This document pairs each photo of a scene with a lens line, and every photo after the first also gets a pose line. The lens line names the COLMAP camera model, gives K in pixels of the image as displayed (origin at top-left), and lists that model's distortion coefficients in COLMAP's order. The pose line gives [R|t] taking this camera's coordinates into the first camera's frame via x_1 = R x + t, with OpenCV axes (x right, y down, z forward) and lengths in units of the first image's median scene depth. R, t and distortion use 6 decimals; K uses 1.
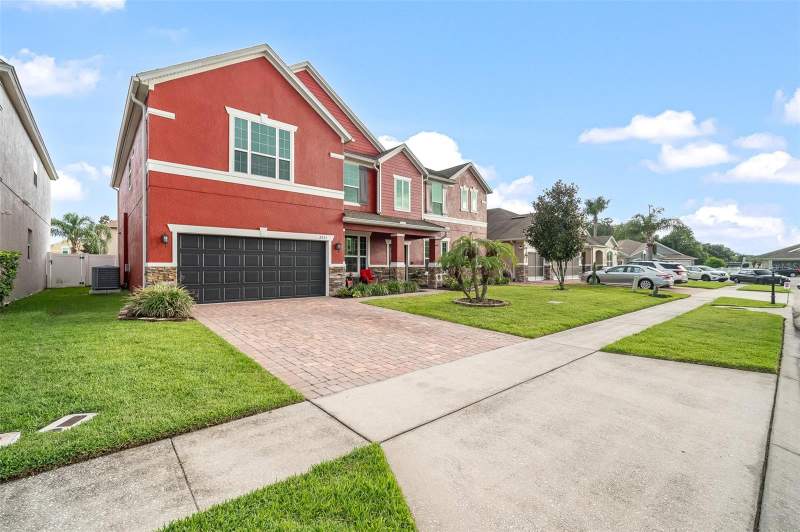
lens RADIAL K [[345.9, 0, 400.0], [0, 345.9, 266.0], [0, 0, 1]] dist [-0.000708, 0.000726]
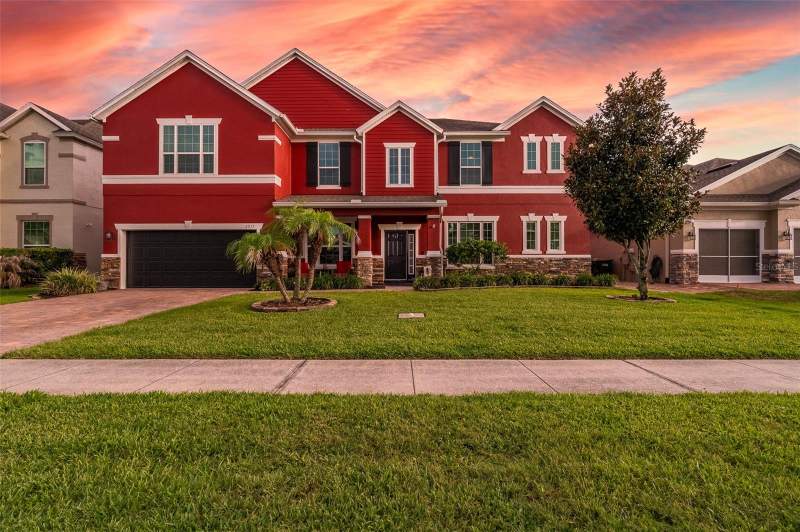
lens RADIAL K [[345.9, 0, 400.0], [0, 345.9, 266.0], [0, 0, 1]] dist [-0.000708, 0.000726]
pose [[0.749699, -0.000934, -0.661778, 0.777106], [0.004178, 0.999986, 0.003322, 0.027876], [0.661766, -0.005255, 0.749692, 0.596566]]
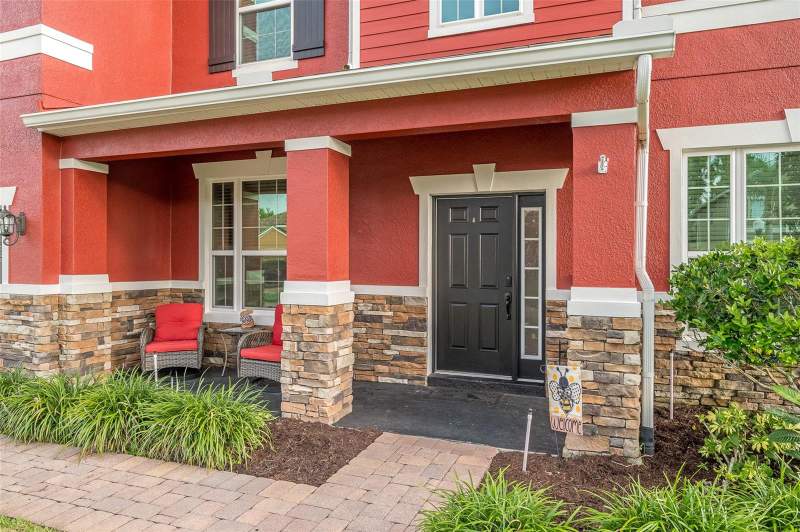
lens RADIAL K [[535.4, 0, 400.1], [0, 535.4, 256.9], [0, 0, 1]] dist [-0.005254, 0.001900]
pose [[0.462891, -0.001303, -0.886414, 0.394414], [-0.003496, 0.999988, -0.003296, -0.031297], [0.886408, 0.004624, 0.462882, 1.185969]]
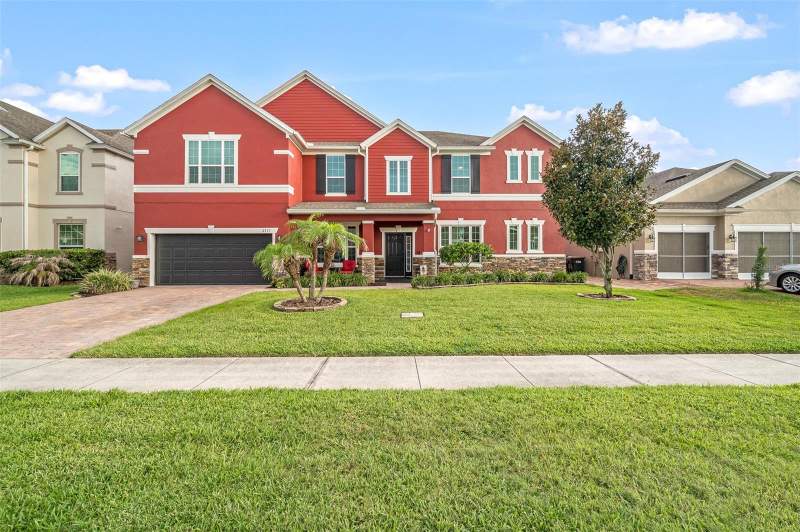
lens RADIAL K [[315.4, 0, 401.8], [0, 315.4, 256.2], [0, 0, 1]] dist [0.000066, -0.000267]
pose [[0.762826, -0.003135, -0.646596, 0.793288], [0.004895, 0.999988, 0.000927, -0.000755], [0.646585, -0.003872, 0.762832, 0.558876]]
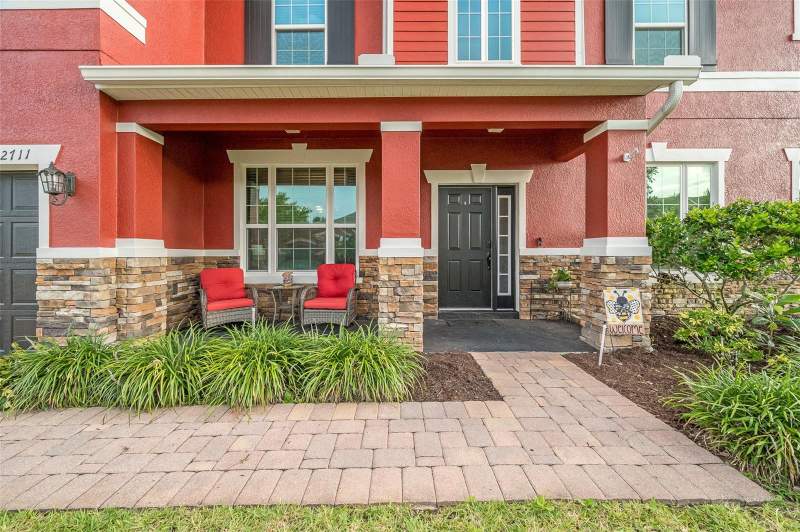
lens RADIAL K [[325.1, 0, 398.7], [0, 325.1, 248.6], [0, 0, 1]] dist [0.000628, -0.000118]
pose [[0.749109, -0.006394, -0.662415, 0.202725], [0.004725, 0.999980, -0.004309, -0.003125], [0.662429, 0.000098, 0.749124, 1.082469]]
